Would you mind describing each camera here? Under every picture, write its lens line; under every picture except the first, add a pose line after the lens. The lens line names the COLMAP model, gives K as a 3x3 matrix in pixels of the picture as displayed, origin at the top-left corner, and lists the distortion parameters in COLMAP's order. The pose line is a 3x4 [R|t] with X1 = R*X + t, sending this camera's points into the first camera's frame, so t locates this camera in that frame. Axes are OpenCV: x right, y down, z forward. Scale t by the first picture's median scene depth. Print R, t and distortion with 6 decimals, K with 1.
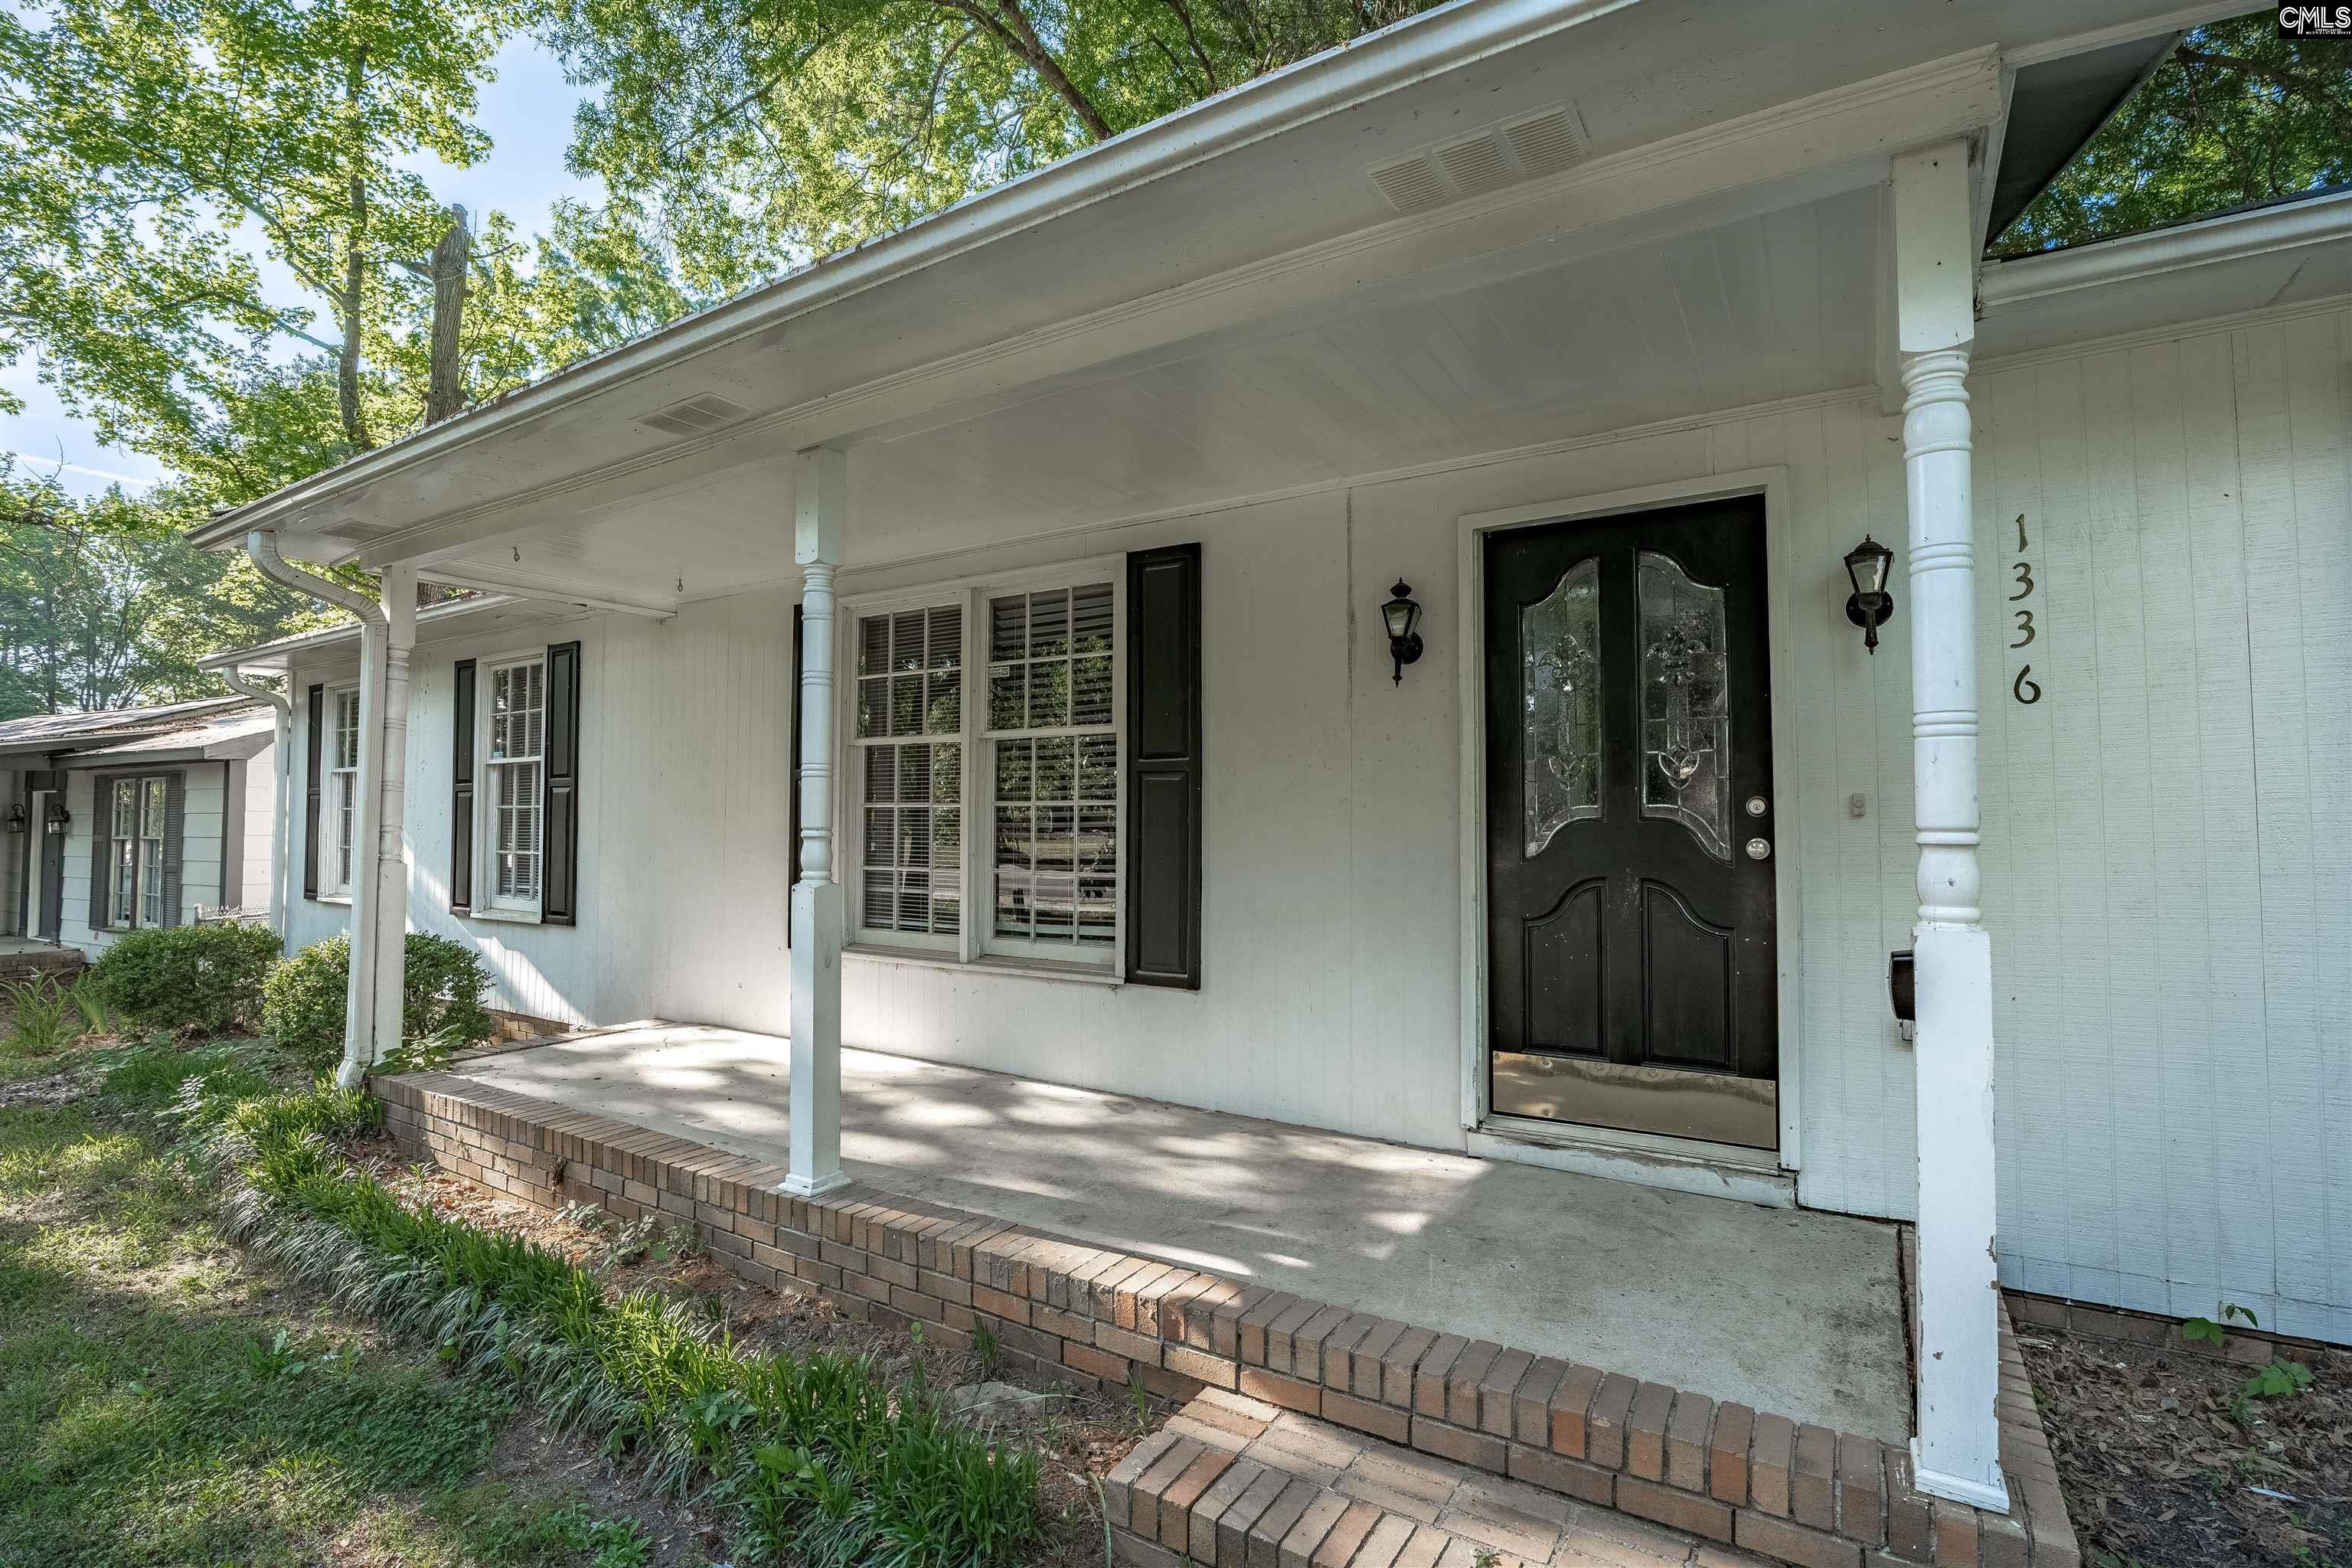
lens RADIAL K [[1089.9, 0, 1176.2], [0, 1089.9, 777.5], [0, 0, 1]] dist [-0.022305, 0.001502]
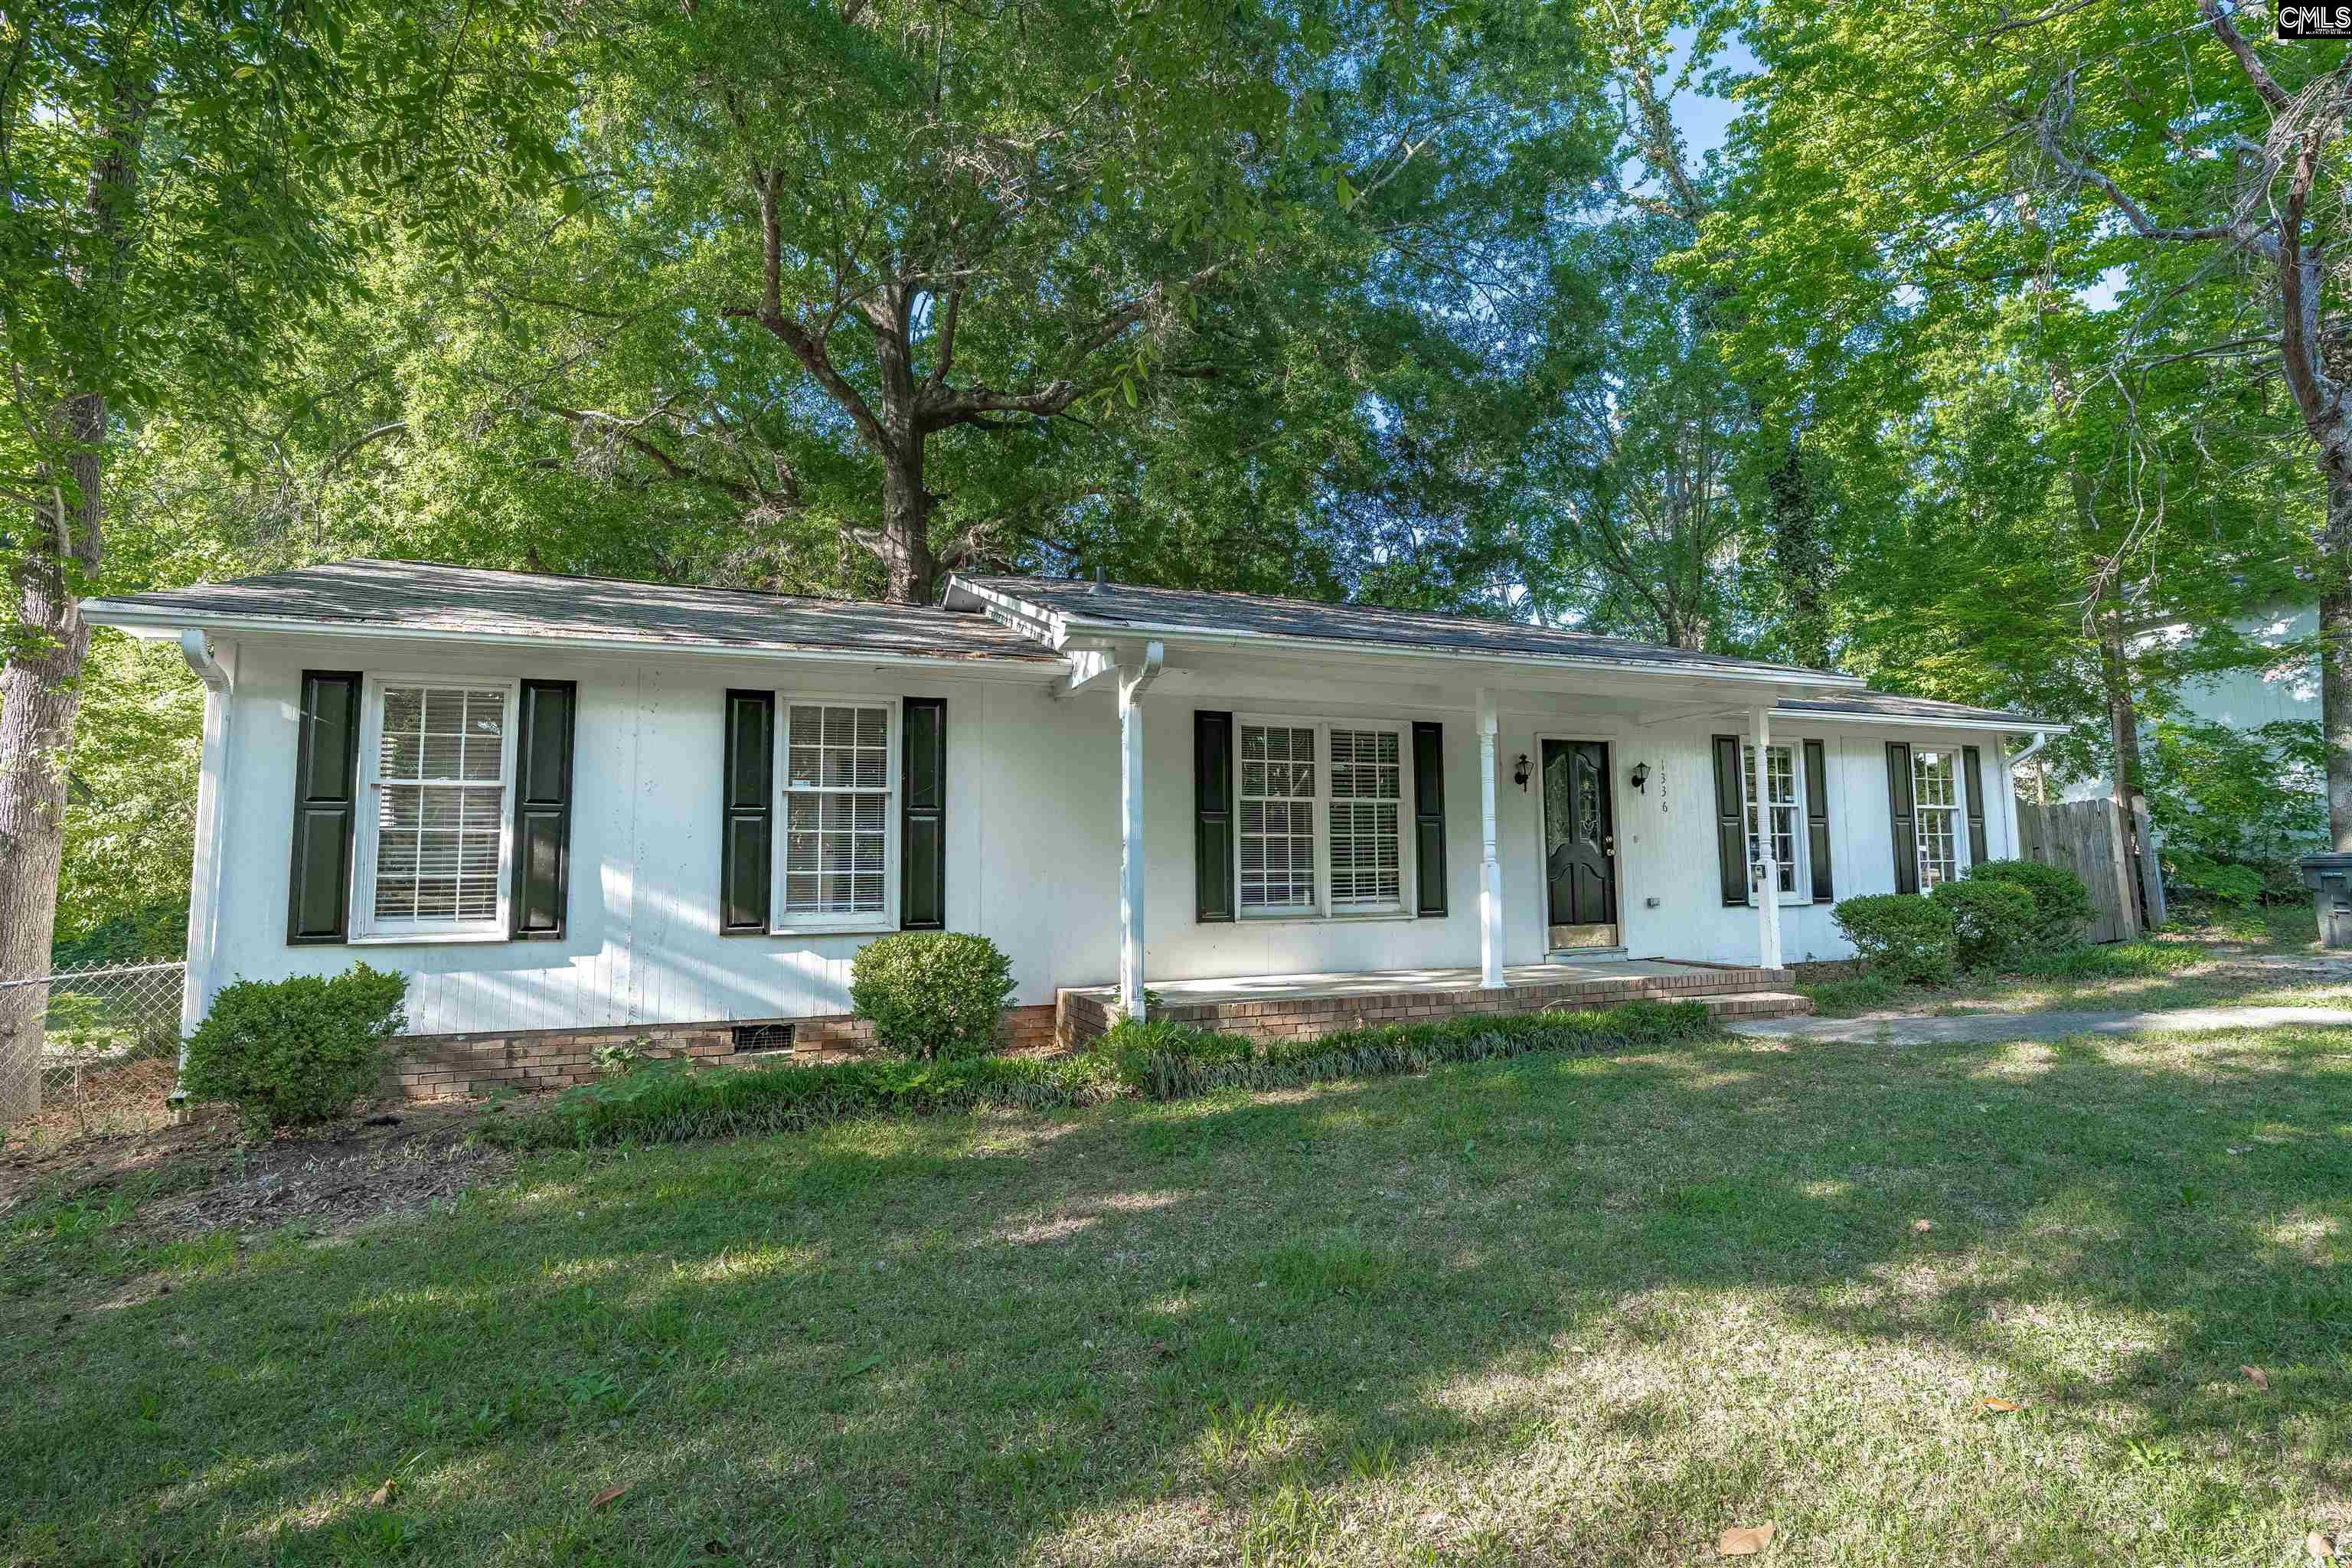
lens RADIAL K [[1089.9, 0, 1176.2], [0, 1089.9, 777.5], [0, 0, 1]] dist [-0.022305, 0.001502]
pose [[0.609668, 0.070976, 0.789473, -2.117623], [-0.016331, 0.996896, -0.077013, 0.085756], [-0.792489, 0.034059, 0.608935, 0.045106]]
